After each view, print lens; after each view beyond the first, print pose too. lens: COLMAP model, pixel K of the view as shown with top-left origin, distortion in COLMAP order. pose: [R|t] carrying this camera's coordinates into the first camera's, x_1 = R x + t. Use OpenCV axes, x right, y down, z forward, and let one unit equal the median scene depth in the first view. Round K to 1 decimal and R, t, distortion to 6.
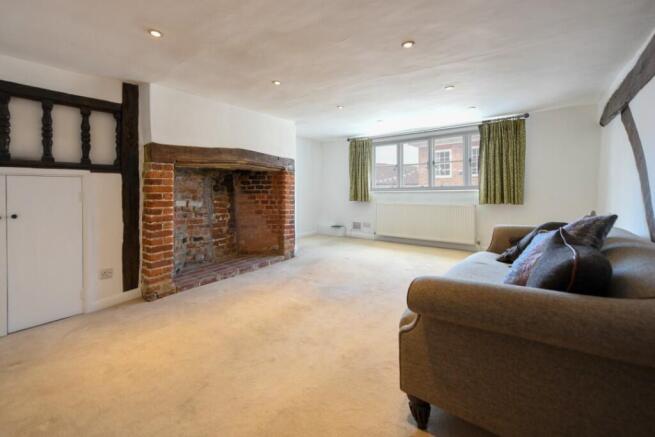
lens RADIAL K [[257.8, 0, 328.5], [0, 257.8, 212.7], [0, 0, 1]] dist [0.000569, 0.000004]
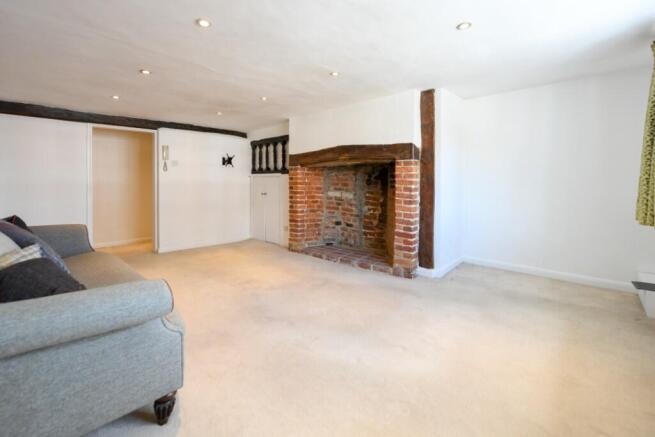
lens RADIAL K [[290.3, 0, 325.8], [0, 290.3, 206.4], [0, 0, 1]] dist [0.000819, 0.000029]
pose [[-0.060077, 0.097476, -0.993423, 0.766689], [-0.088382, 0.990792, 0.102562, -0.103150], [0.994273, 0.093962, -0.050909, 0.898890]]
